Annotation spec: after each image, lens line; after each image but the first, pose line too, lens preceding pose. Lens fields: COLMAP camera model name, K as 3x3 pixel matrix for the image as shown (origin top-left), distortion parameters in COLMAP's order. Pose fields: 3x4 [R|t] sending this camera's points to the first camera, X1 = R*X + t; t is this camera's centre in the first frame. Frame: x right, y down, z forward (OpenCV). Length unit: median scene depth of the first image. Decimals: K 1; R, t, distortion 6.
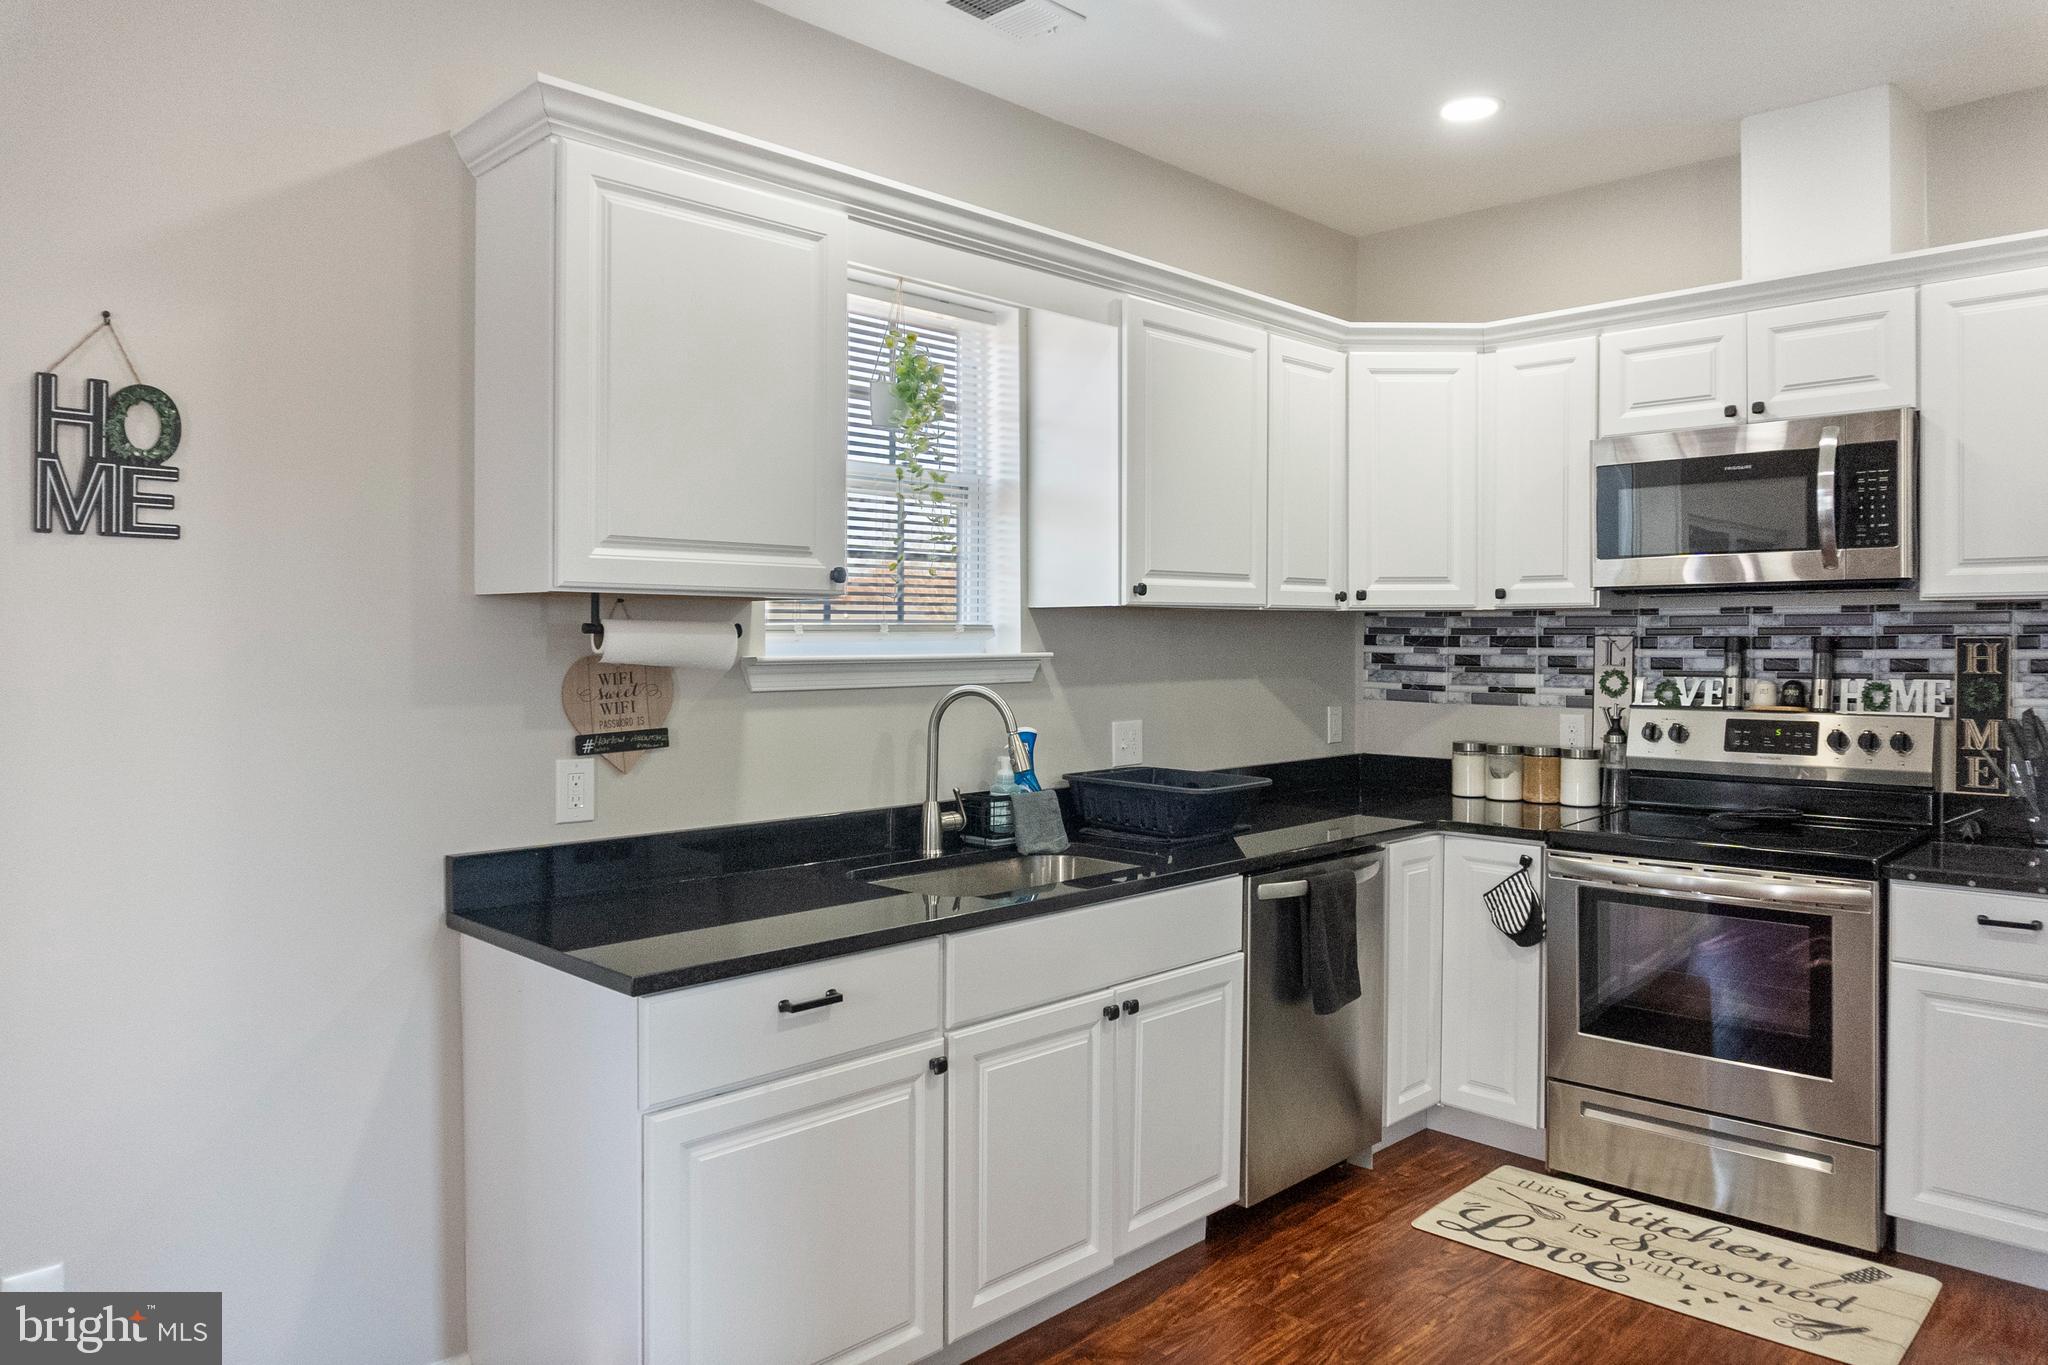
lens RADIAL K [[1392.9, 0, 1024.8], [0, 1392.9, 641.4], [0, 0, 1]] dist [-0.015327, -0.004602]
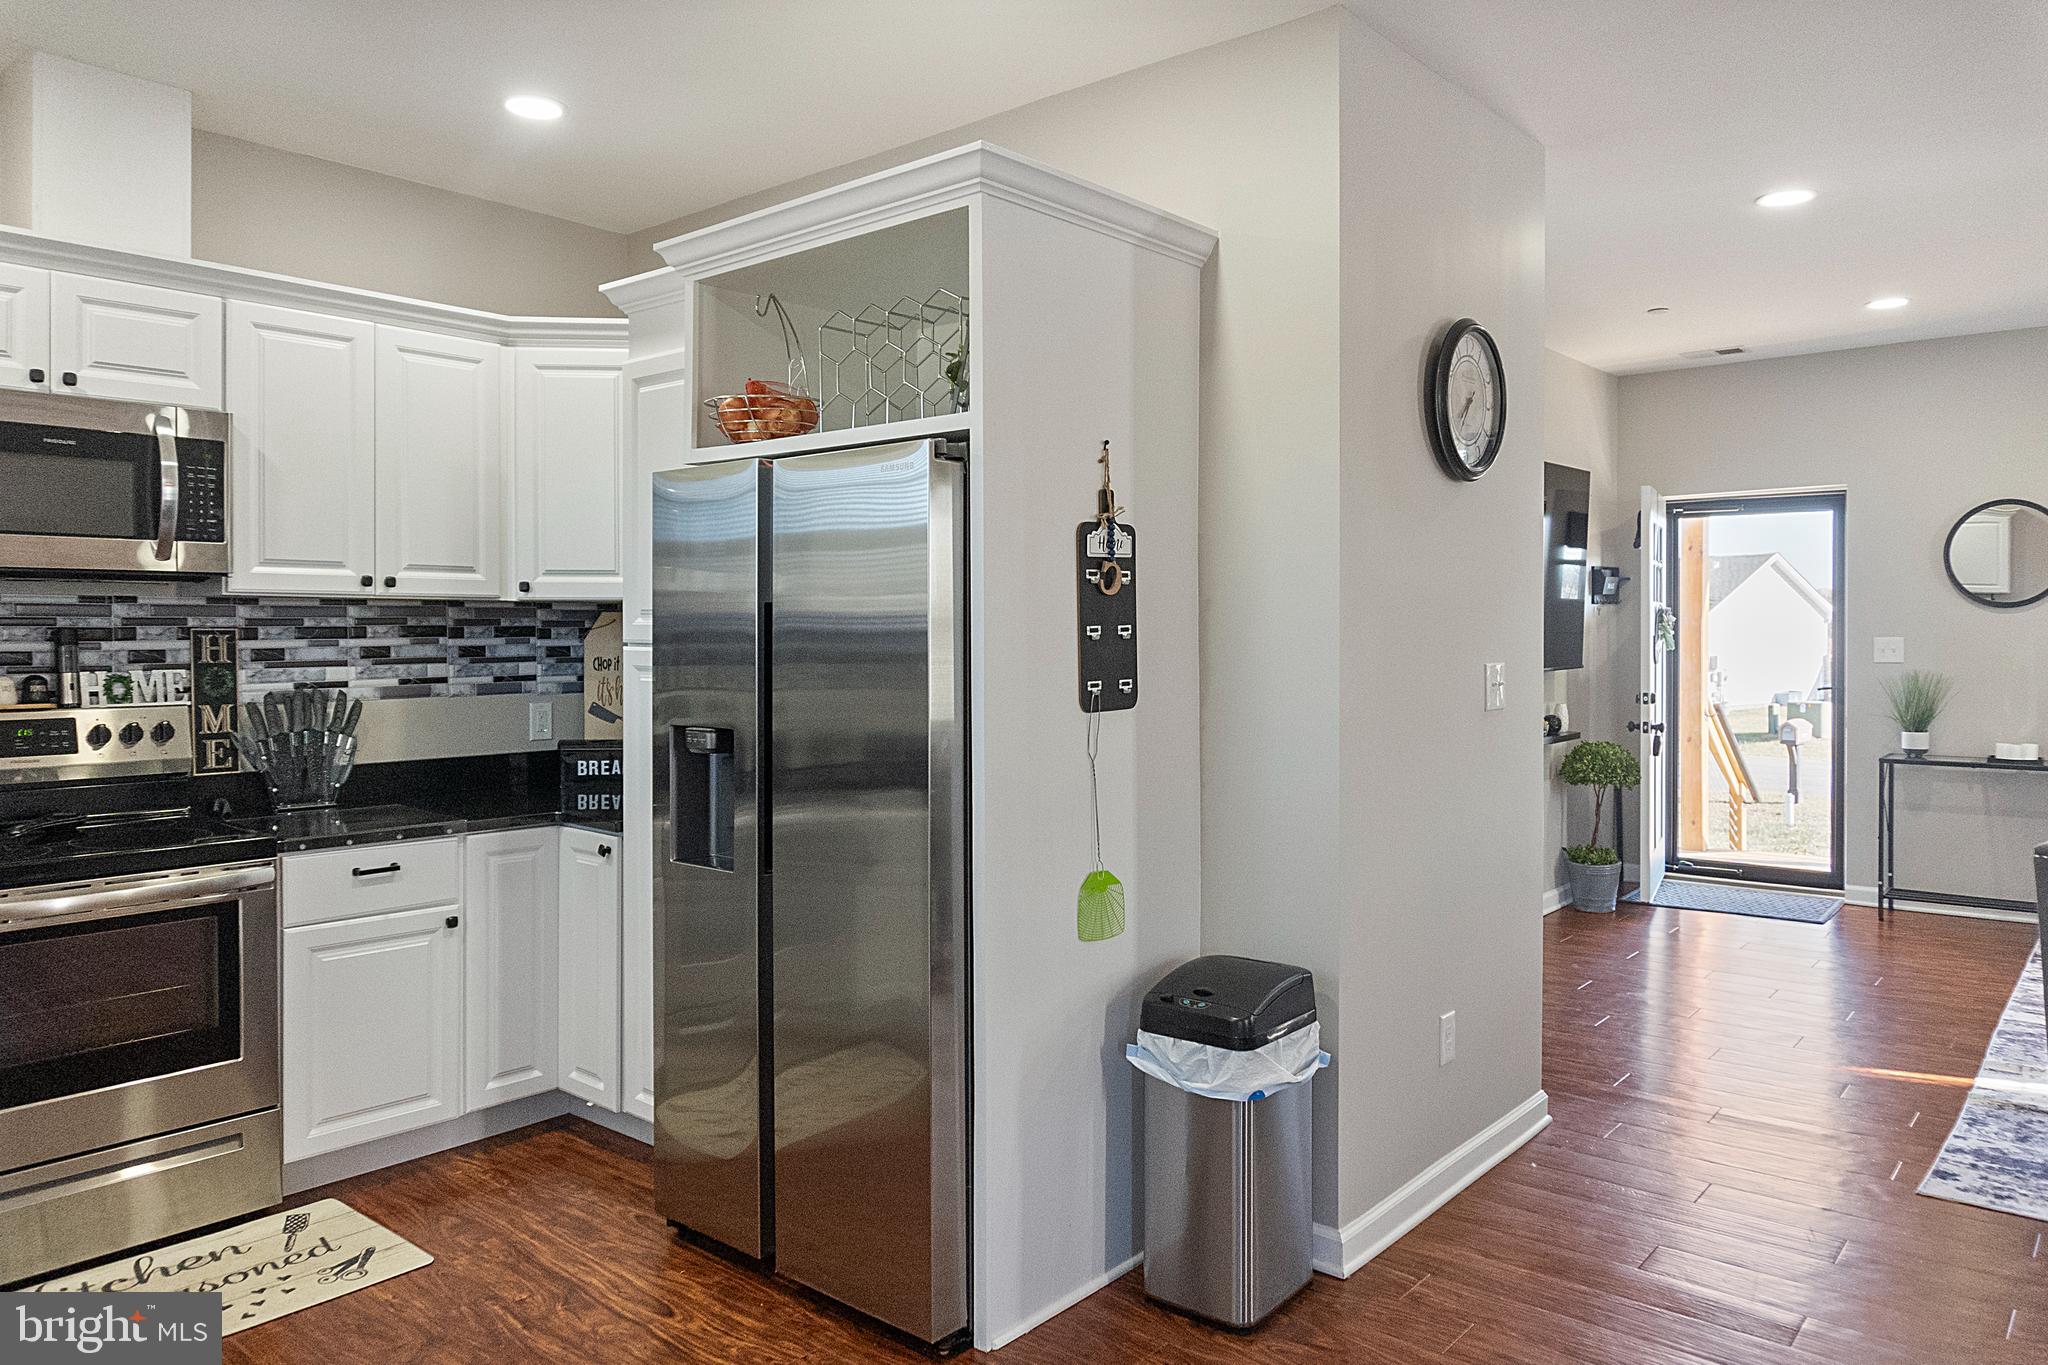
lens RADIAL K [[1392.9, 0, 1024.8], [0, 1392.9, 641.4], [0, 0, 1]] dist [-0.015327, -0.004602]
pose [[-0.065350, -0.005621, 0.997847, -0.413856], [-0.002148, 0.999983, 0.005492, -0.000797], [-0.997860, -0.001785, -0.065361, 0.415546]]
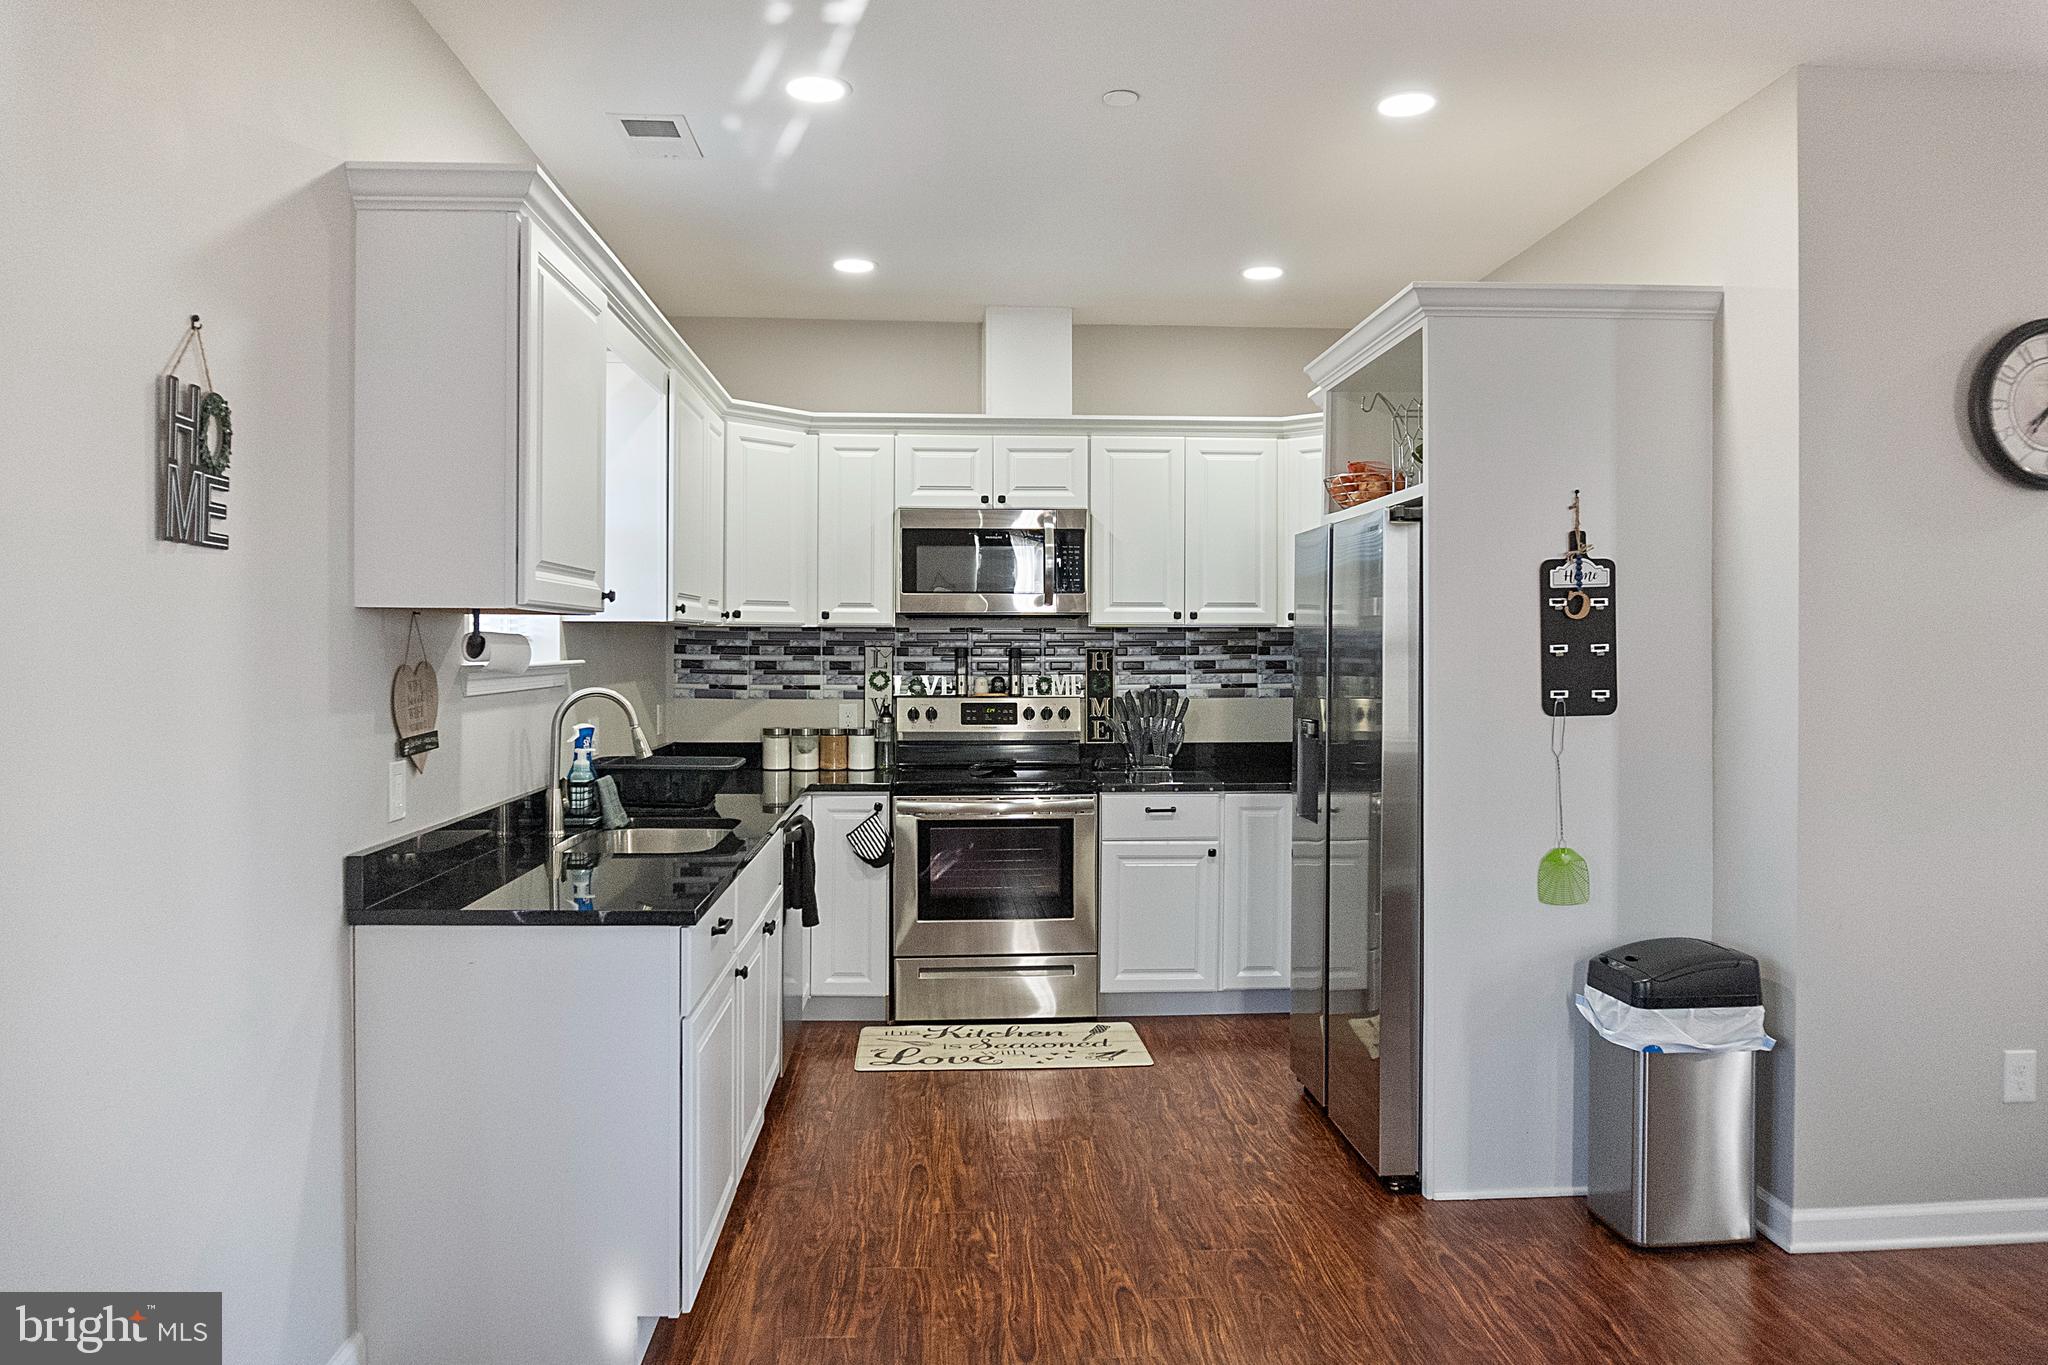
lens RADIAL K [[1404.4, 0, 1029.5], [0, 1404.4, 654.9], [0, 0, 1]] dist [-0.004167, -0.001209]
pose [[0.667278, -0.001726, 0.744807, -0.594016], [-0.001578, 0.999992, 0.003731, -0.001437], [-0.744808, -0.003665, 0.667269, -0.062483]]
